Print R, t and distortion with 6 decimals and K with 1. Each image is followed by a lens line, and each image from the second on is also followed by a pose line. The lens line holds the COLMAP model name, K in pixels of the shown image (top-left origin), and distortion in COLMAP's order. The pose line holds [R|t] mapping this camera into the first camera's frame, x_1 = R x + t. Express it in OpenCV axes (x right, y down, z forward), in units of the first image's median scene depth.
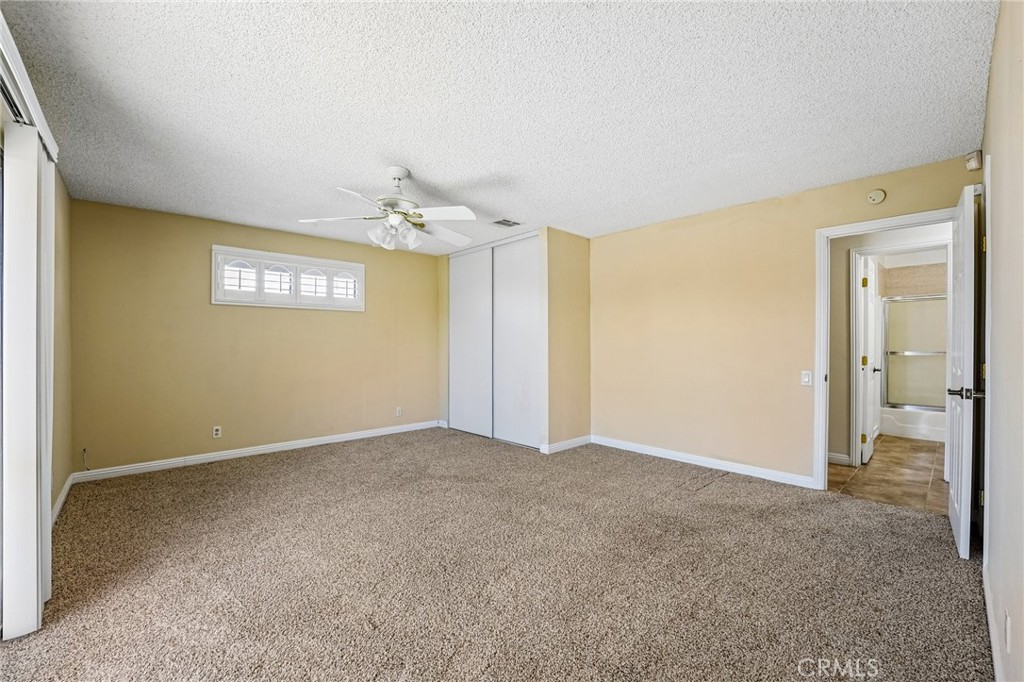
lens RADIAL K [[417.5, 0, 513.3], [0, 417.5, 323.0], [0, 0, 1]] dist [0.001679, 0.000132]
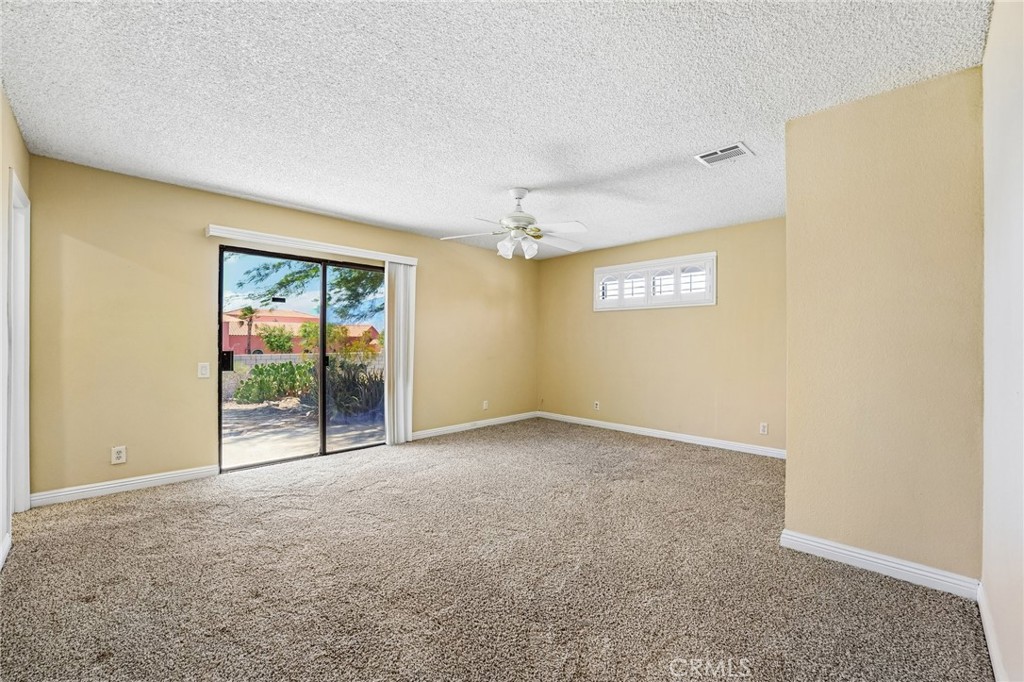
lens RADIAL K [[417.5, 0, 513.3], [0, 417.5, 323.0], [0, 0, 1]] dist [0.001679, 0.000132]
pose [[0.059422, -0.044106, -0.997258, 0.594965], [0.043774, 0.998178, -0.041539, 0.034865], [0.997273, -0.041186, 0.061244, 0.614612]]
